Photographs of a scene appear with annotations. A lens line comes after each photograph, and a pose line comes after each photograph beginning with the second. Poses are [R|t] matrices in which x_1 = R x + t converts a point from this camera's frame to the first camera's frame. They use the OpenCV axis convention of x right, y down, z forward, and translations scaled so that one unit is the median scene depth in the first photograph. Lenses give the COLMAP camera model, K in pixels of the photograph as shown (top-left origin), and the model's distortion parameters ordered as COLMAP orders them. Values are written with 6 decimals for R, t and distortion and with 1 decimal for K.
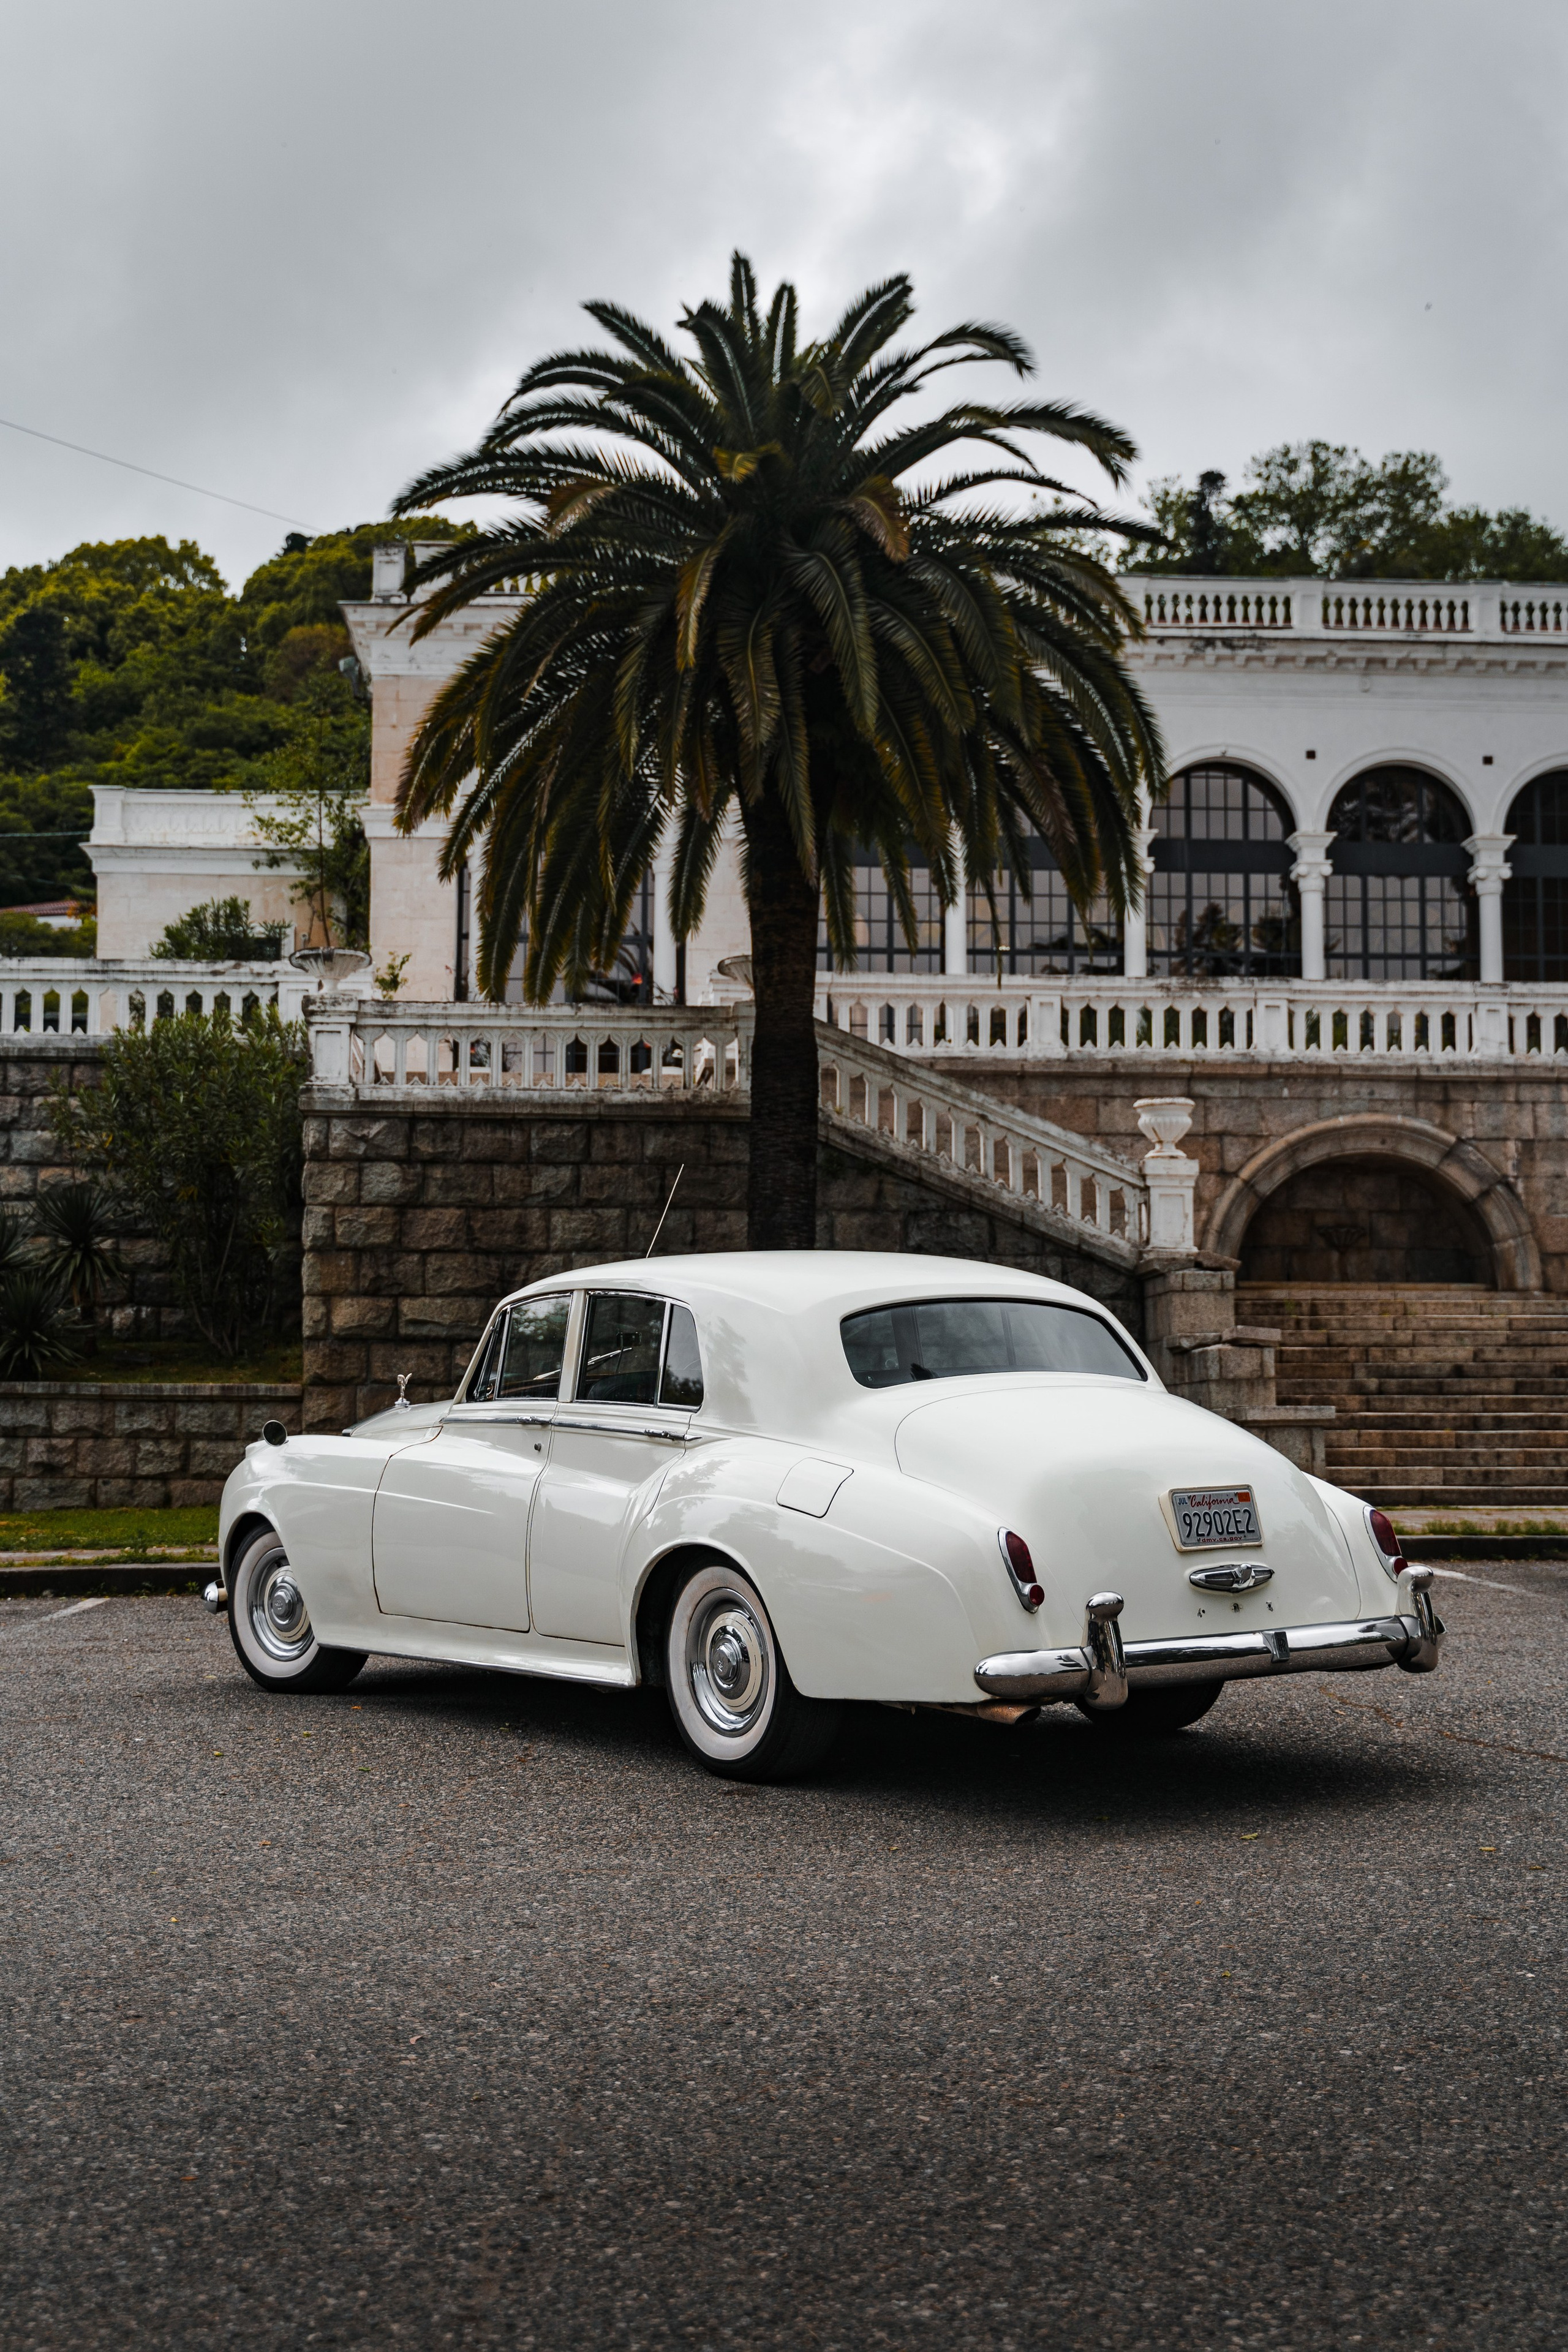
lens RADIAL K [[2666.6, 0, 712.5], [0, 2666.6, 1212.7], [0, 0, 1]] dist [0.003479, -0.026391]
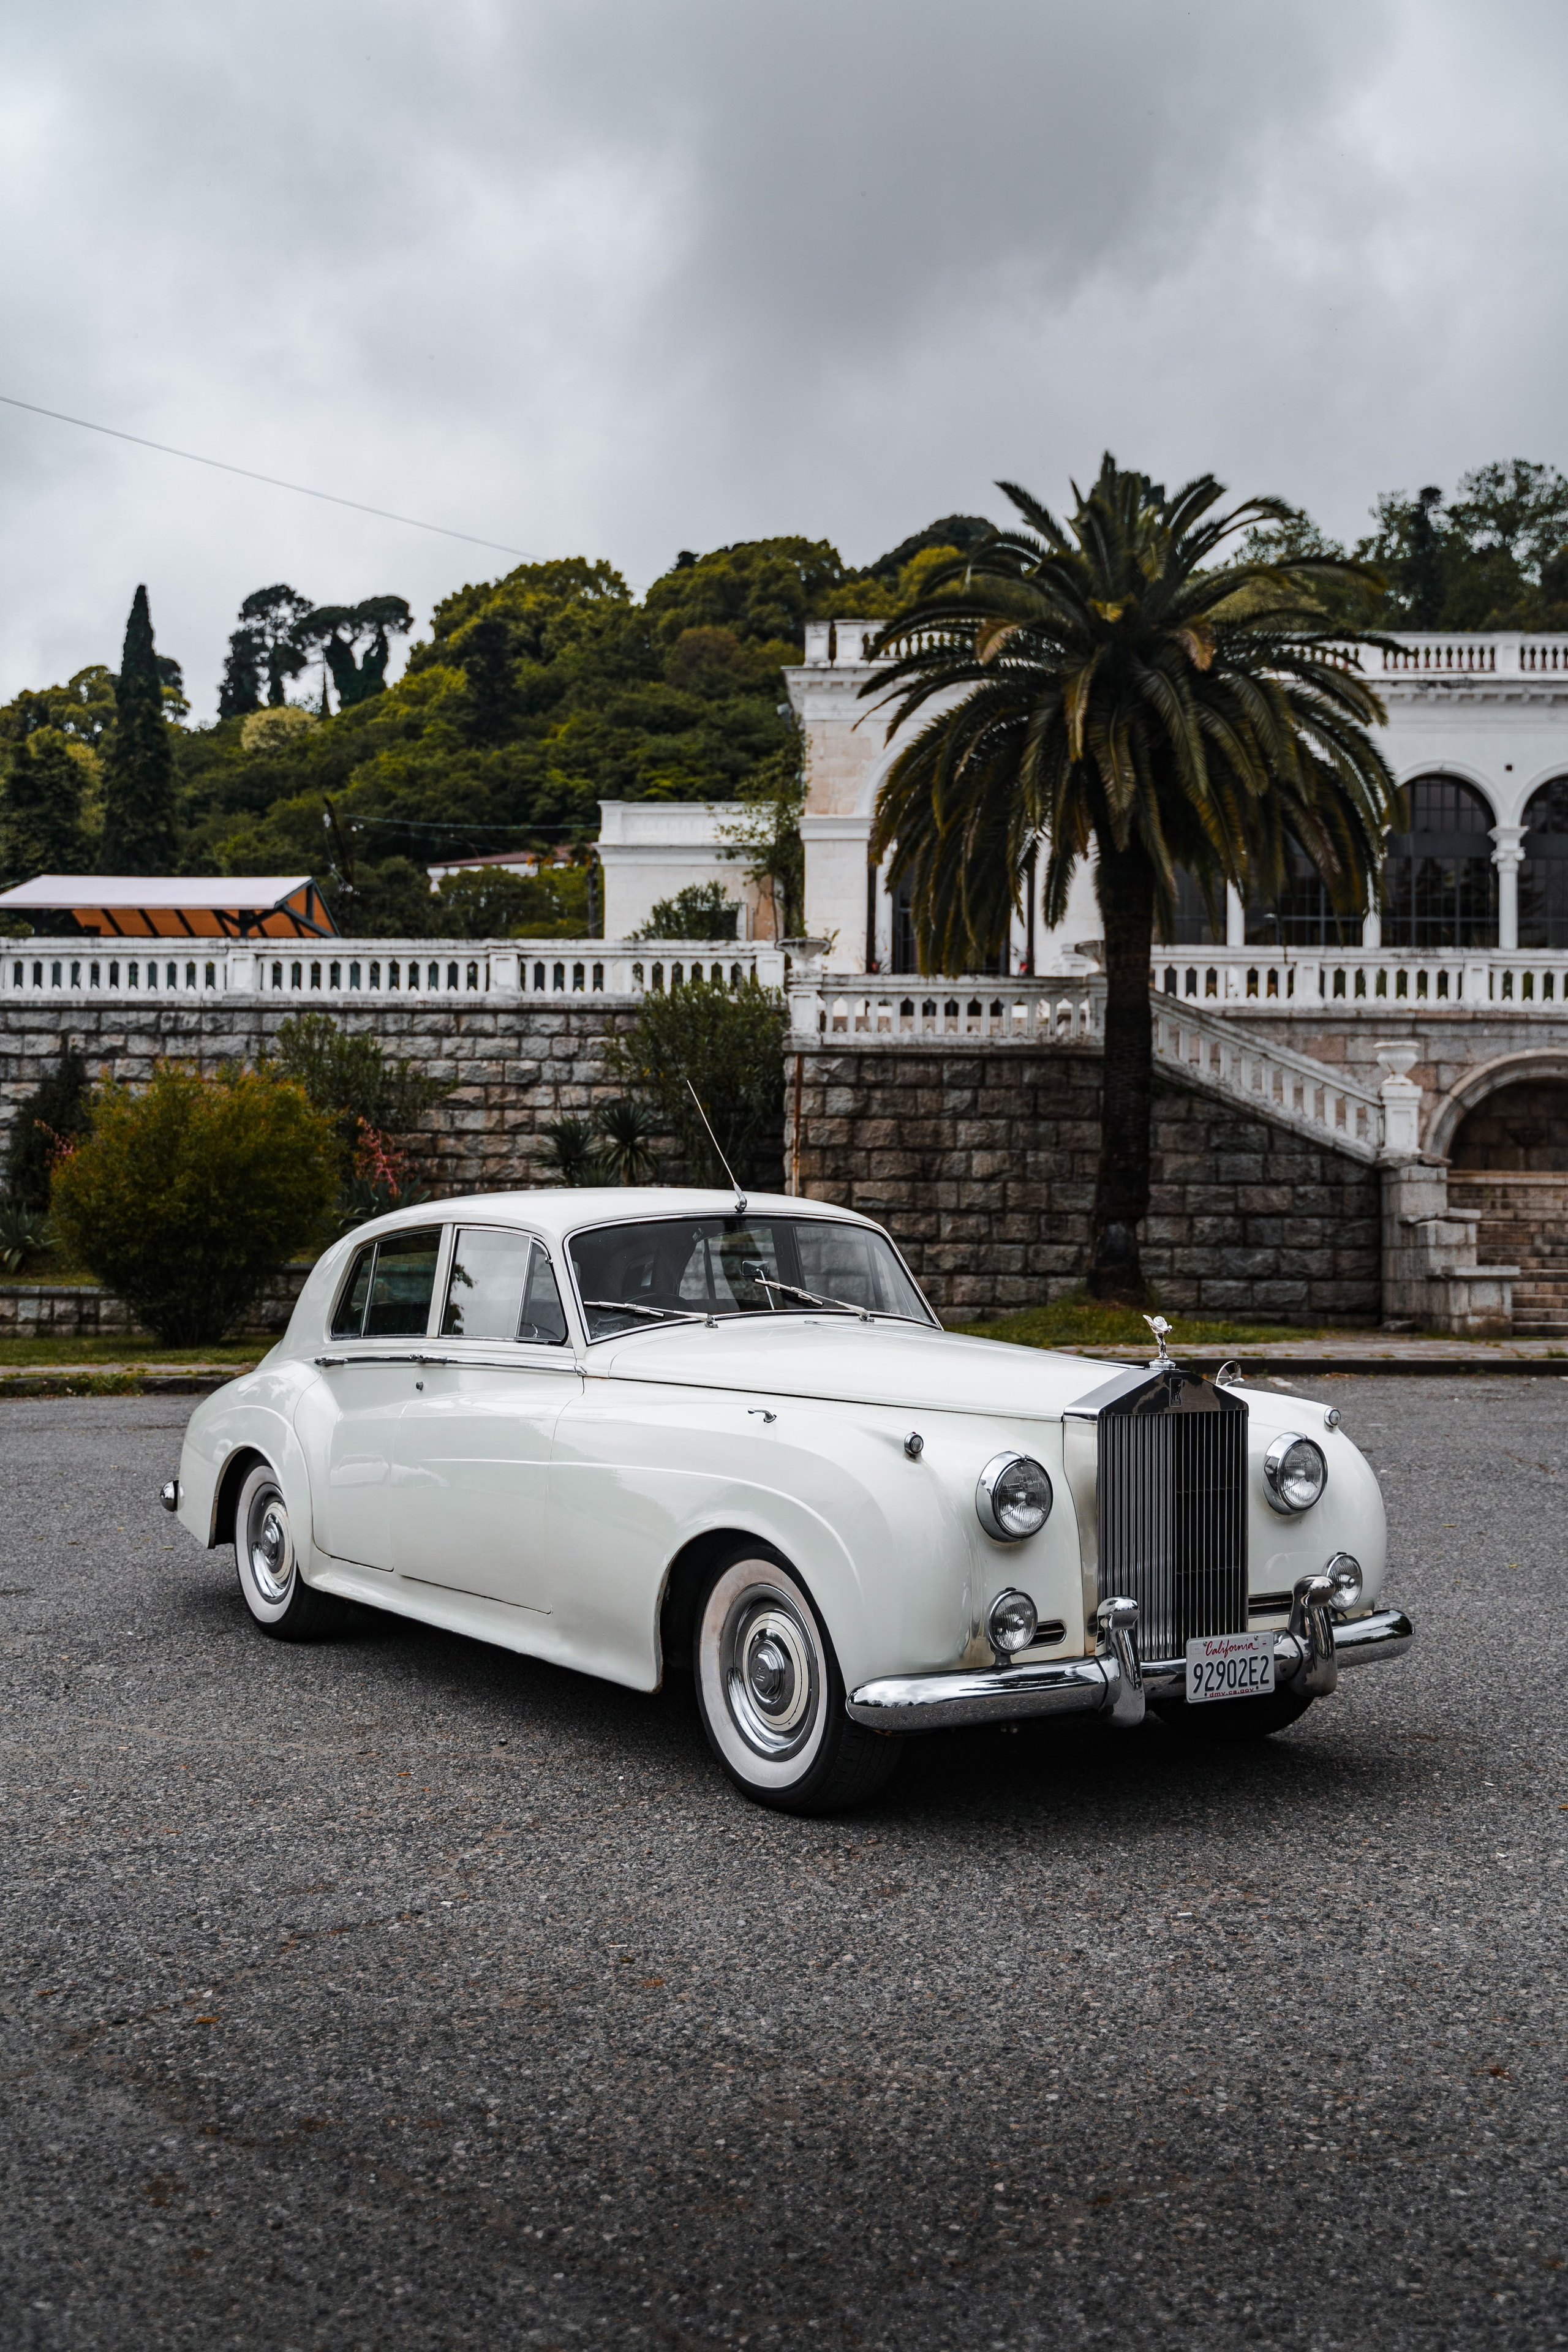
lens RADIAL K [[2122.6, 0, 784.0], [0, 2122.6, 1176.0], [0, 0, 1]] dist [-0.002173, 0.009515]
pose [[0.994459, 0.006378, -0.104928, -0.029327], [-0.001929, 0.999097, 0.042447, -0.017174], [0.105104, -0.042010, 0.993574, -0.125710]]
